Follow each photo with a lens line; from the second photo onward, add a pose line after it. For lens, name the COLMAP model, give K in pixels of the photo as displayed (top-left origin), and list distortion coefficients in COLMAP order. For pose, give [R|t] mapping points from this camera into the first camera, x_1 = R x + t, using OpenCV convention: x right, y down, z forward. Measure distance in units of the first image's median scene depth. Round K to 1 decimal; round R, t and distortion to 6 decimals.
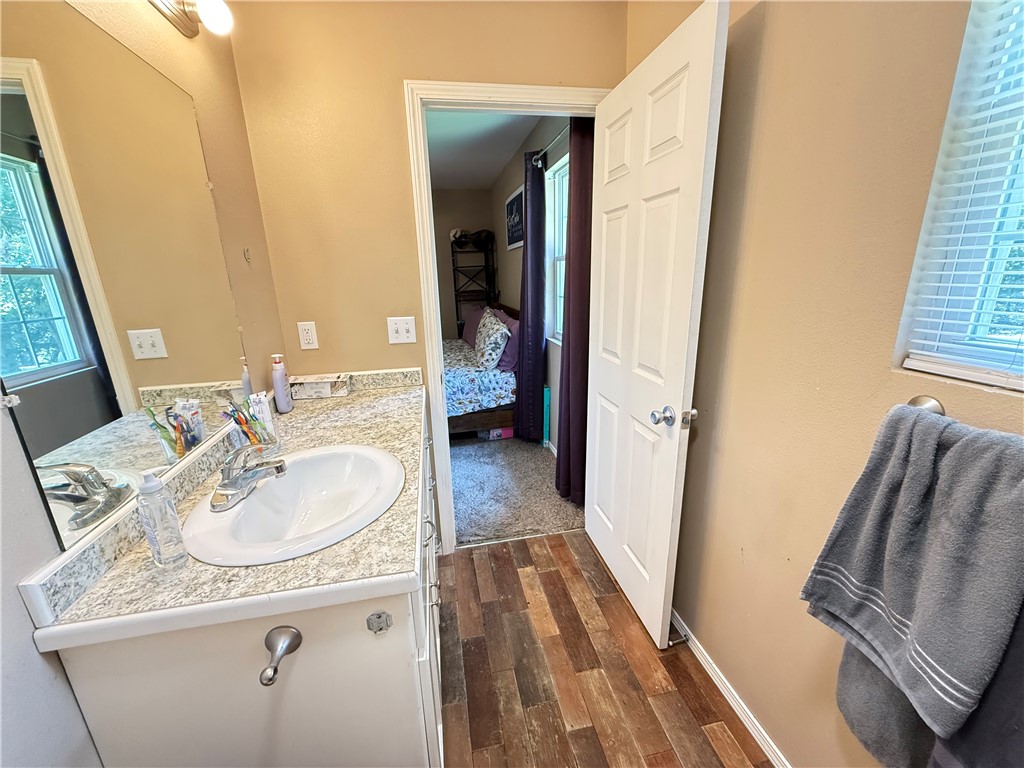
lens RADIAL K [[409.5, 0, 510.7], [0, 409.5, 382.7], [0, 0, 1]] dist [0.001607, -0.000102]
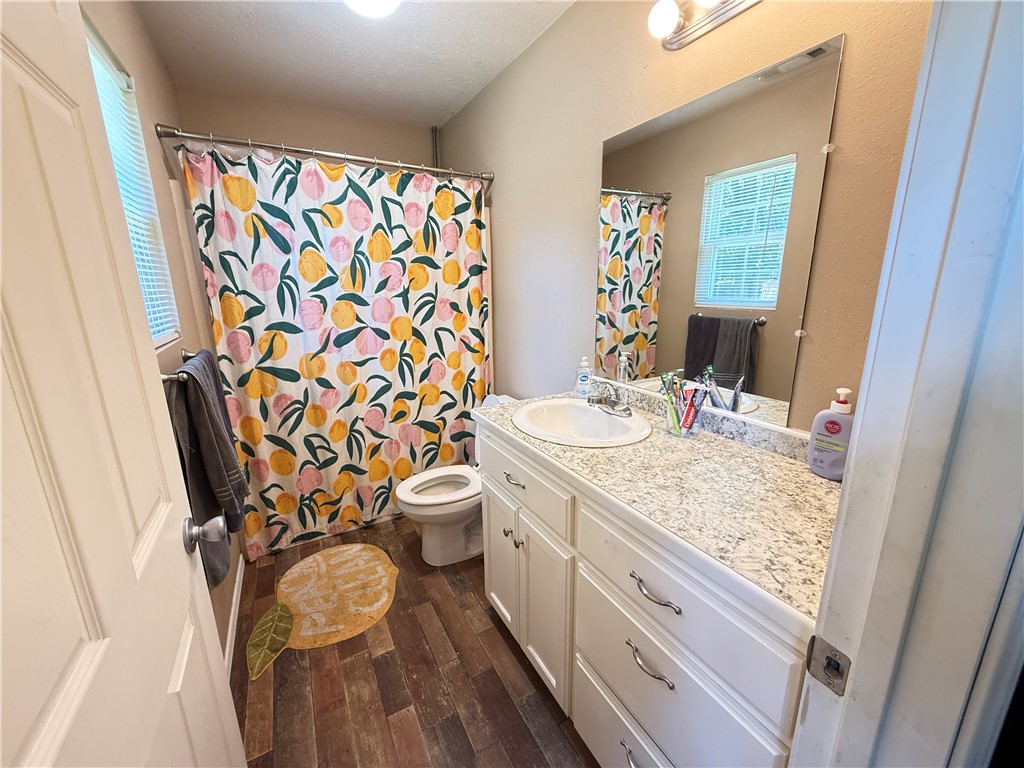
lens RADIAL K [[409.5, 0, 510.7], [0, 409.5, 382.7], [0, 0, 1]] dist [0.001607, -0.000102]
pose [[-0.950817, 0.112848, -0.288465, 0.099536], [-0.040834, 0.877483, 0.477866, -0.378159], [0.307049, 0.466143, -0.829718, 1.440997]]
